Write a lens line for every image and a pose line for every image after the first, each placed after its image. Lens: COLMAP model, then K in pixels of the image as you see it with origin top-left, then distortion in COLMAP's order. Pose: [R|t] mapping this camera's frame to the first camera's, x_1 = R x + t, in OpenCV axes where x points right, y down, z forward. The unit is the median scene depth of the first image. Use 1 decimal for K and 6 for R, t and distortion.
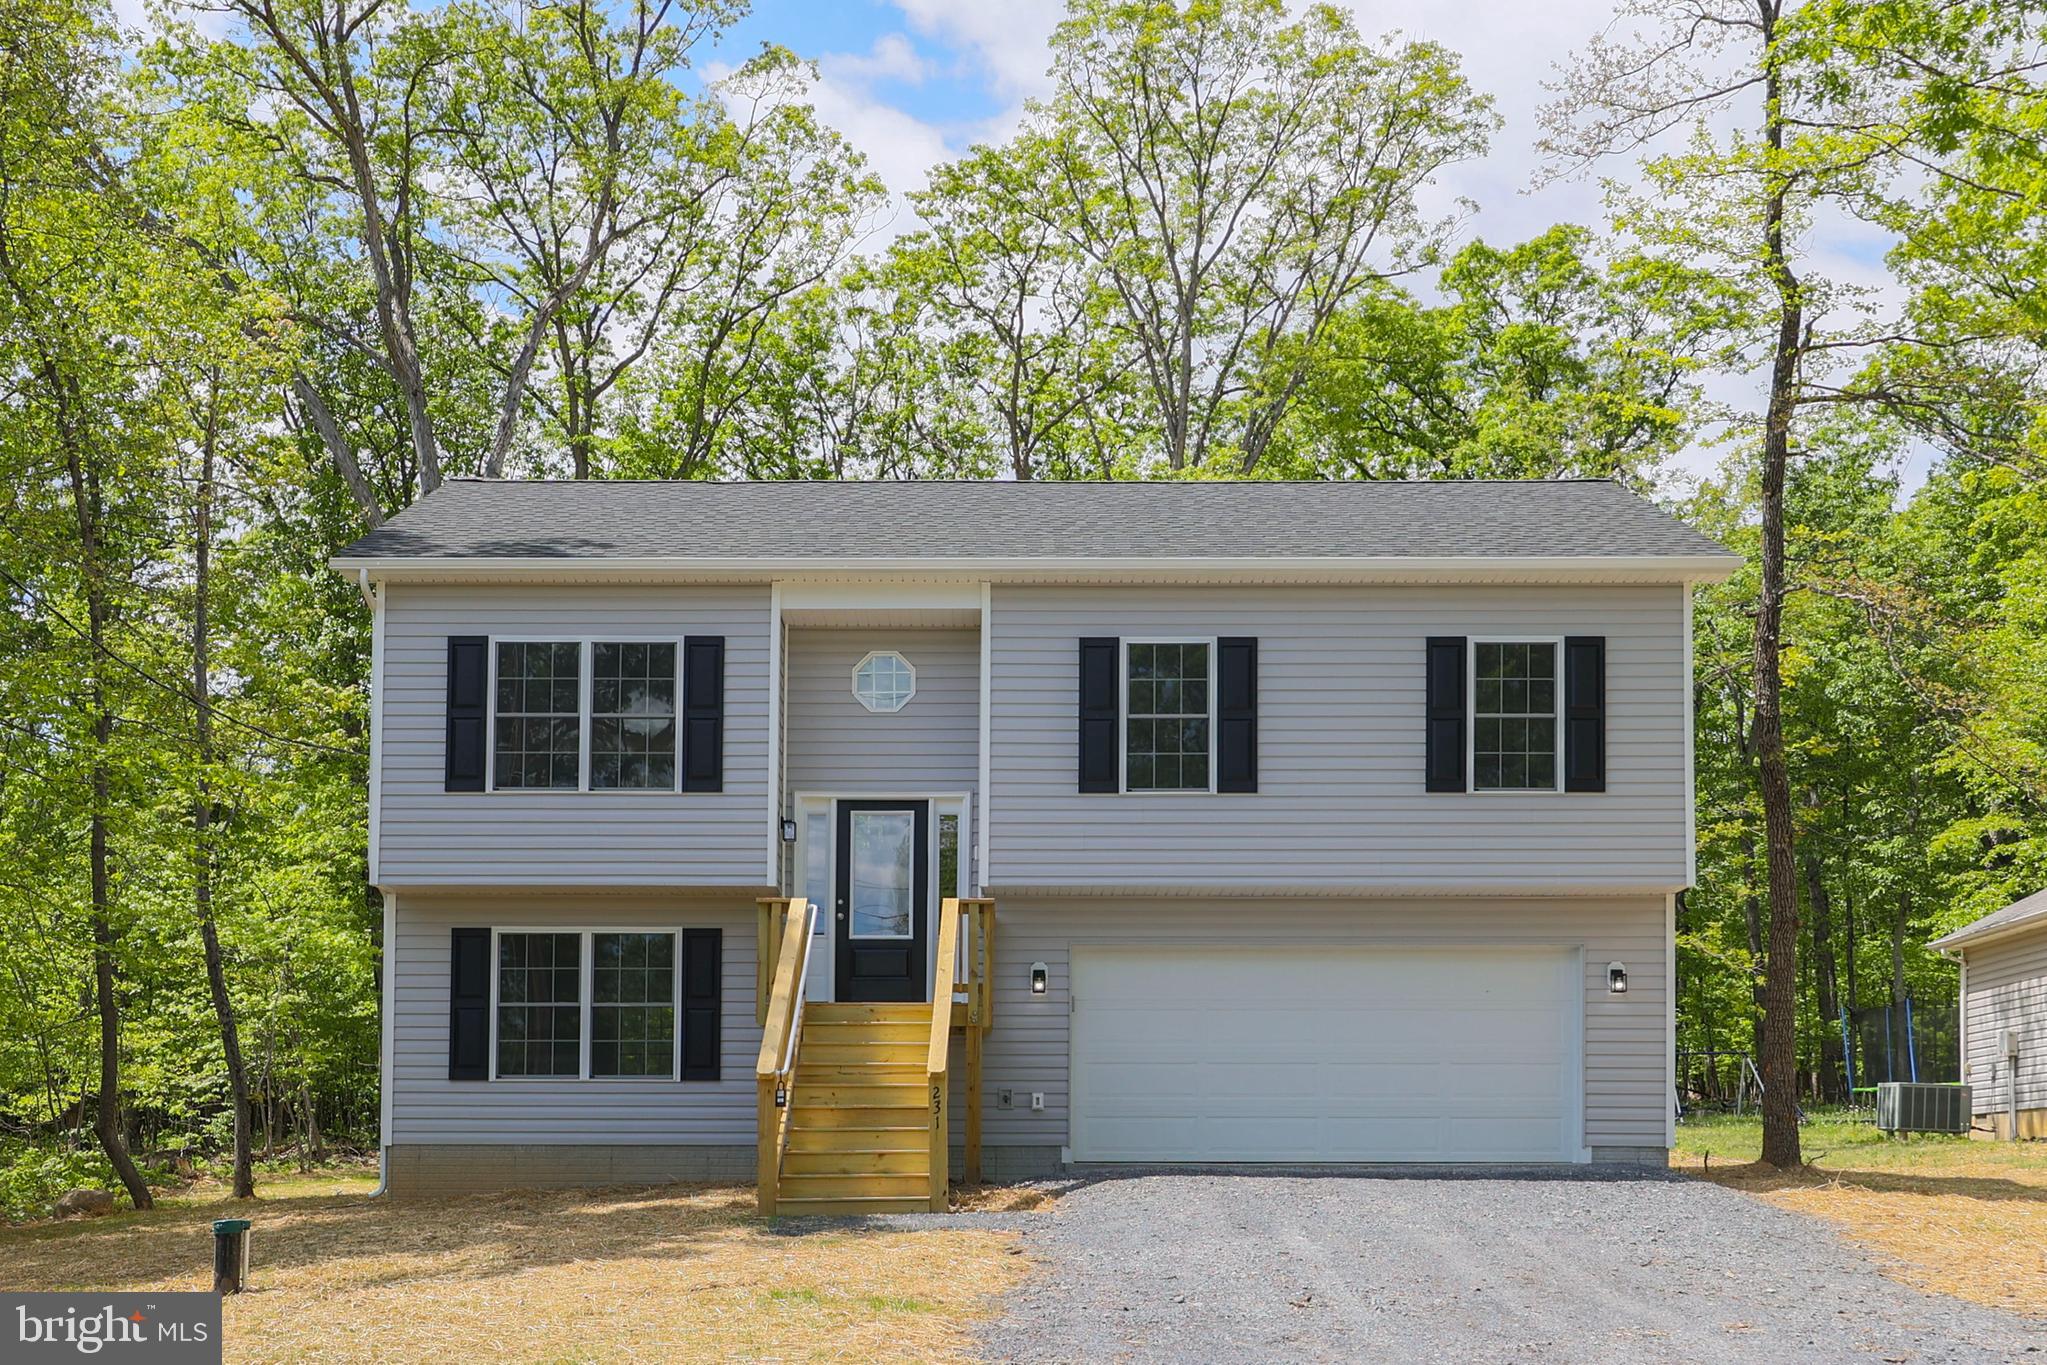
lens RADIAL K [[2323.4, 0, 1023.5], [0, 2323.4, 682.5], [0, 0, 1]] dist [-0.027762, -0.010173]
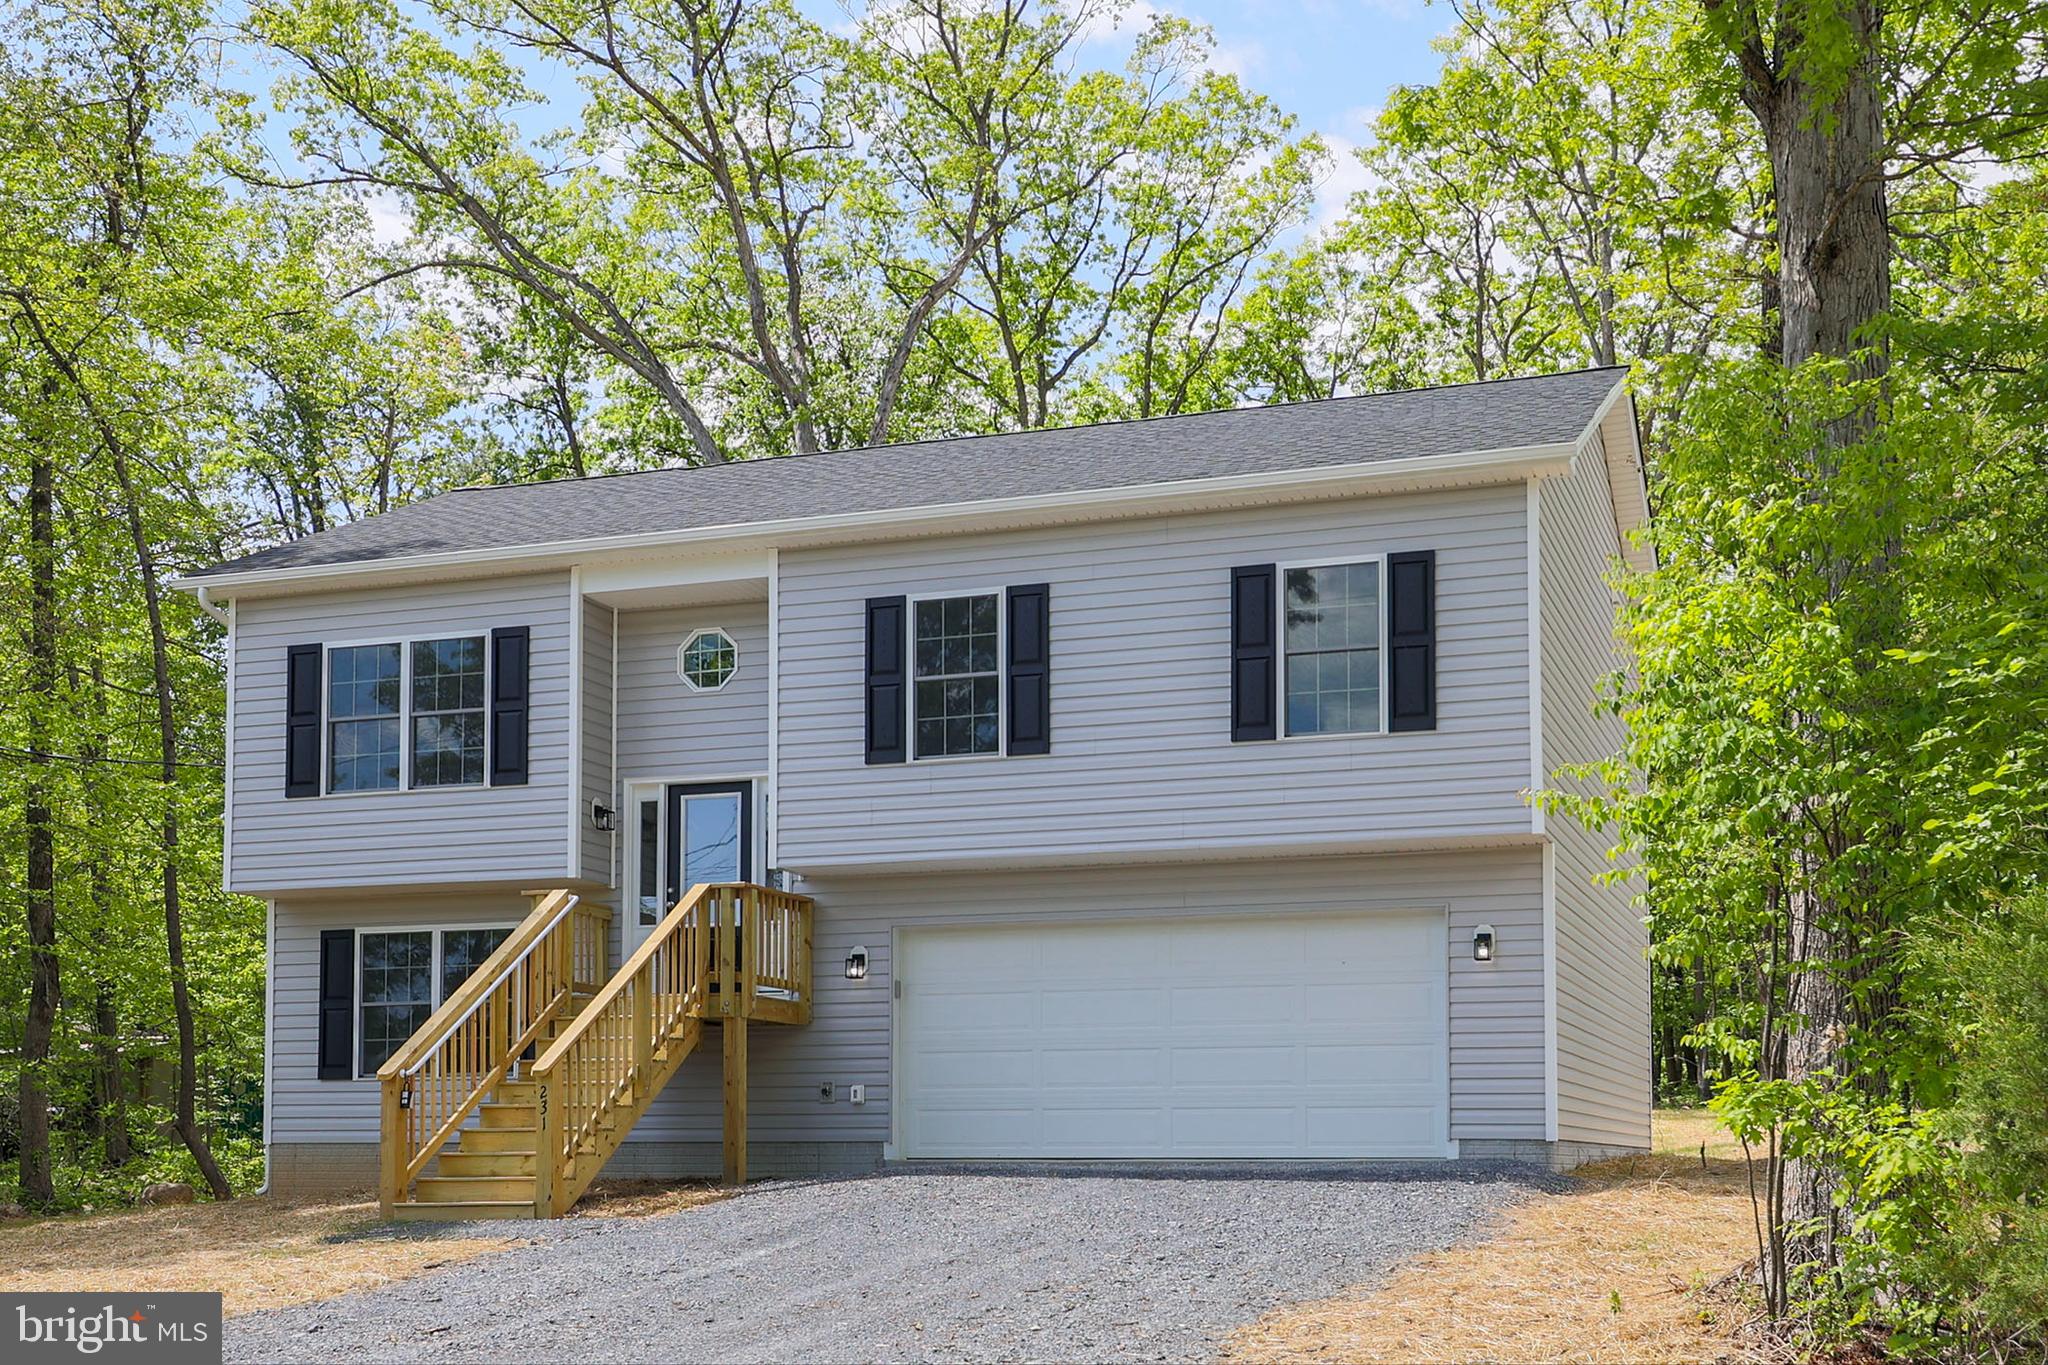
lens RADIAL K [[2277.9, 0, 1024.0], [0, 2277.9, 682.5], [0, 0, 1]] dist [-0.023781, -0.017268]
pose [[0.947955, -0.067283, -0.311215, 0.368338], [0.070506, 0.997511, -0.000896, 0.019676], [0.310501, -0.021094, 0.950339, 0.148133]]
